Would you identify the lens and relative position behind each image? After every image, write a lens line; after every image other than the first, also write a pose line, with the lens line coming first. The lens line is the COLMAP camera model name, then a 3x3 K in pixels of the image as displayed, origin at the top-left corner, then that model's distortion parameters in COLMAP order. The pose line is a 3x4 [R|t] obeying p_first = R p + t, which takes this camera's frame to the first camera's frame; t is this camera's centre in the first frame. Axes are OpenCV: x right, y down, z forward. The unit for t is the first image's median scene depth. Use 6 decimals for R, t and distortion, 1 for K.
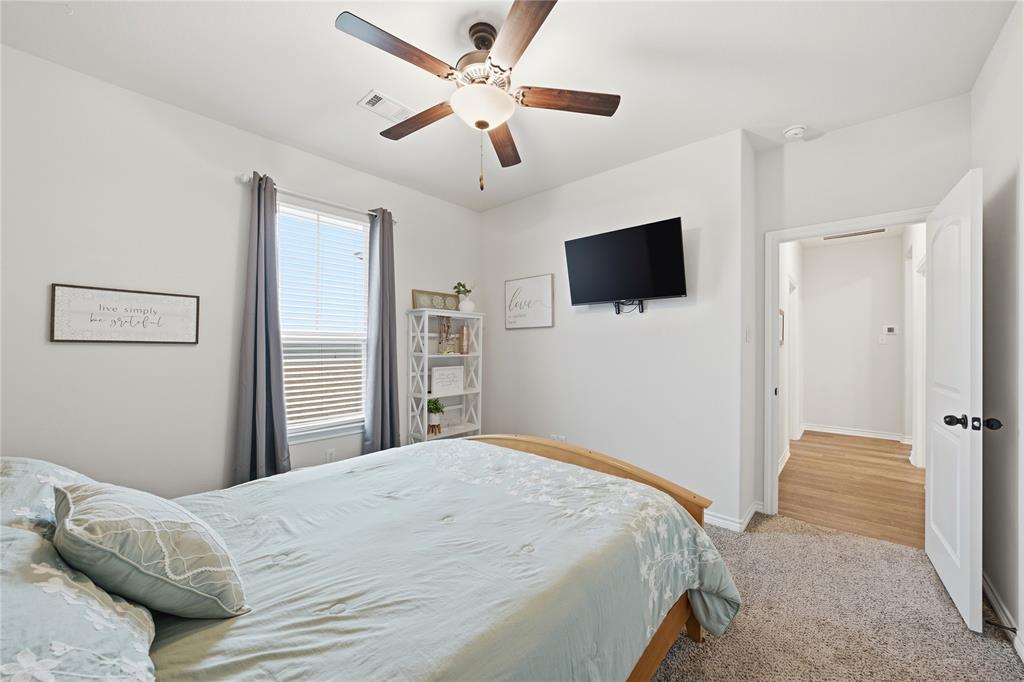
lens RADIAL K [[388.2, 0, 512.0], [0, 388.2, 341.0], [0, 0, 1]] dist [-0.001278, 0.000002]
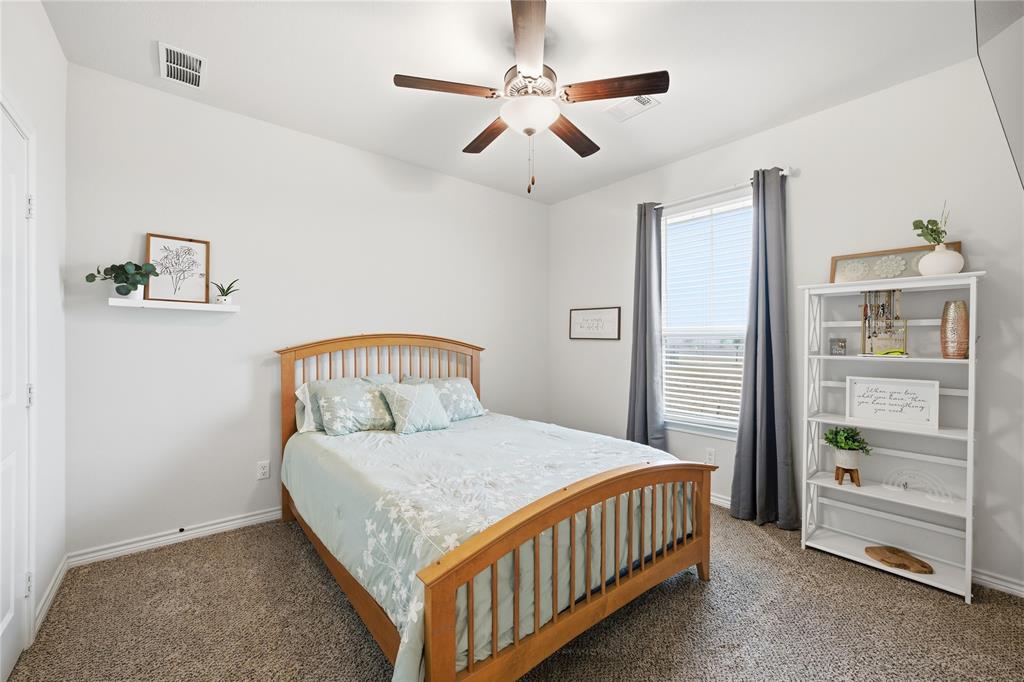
lens RADIAL K [[407.2, 0, 511.2], [0, 407.2, 343.6], [0, 0, 1]] dist [-0.000764, -0.000076]
pose [[-0.152350, 0.003094, -0.988322, 0.823130], [0.005357, 0.999983, 0.002305, 0.018340], [0.988312, -0.004943, -0.152364, 0.888612]]
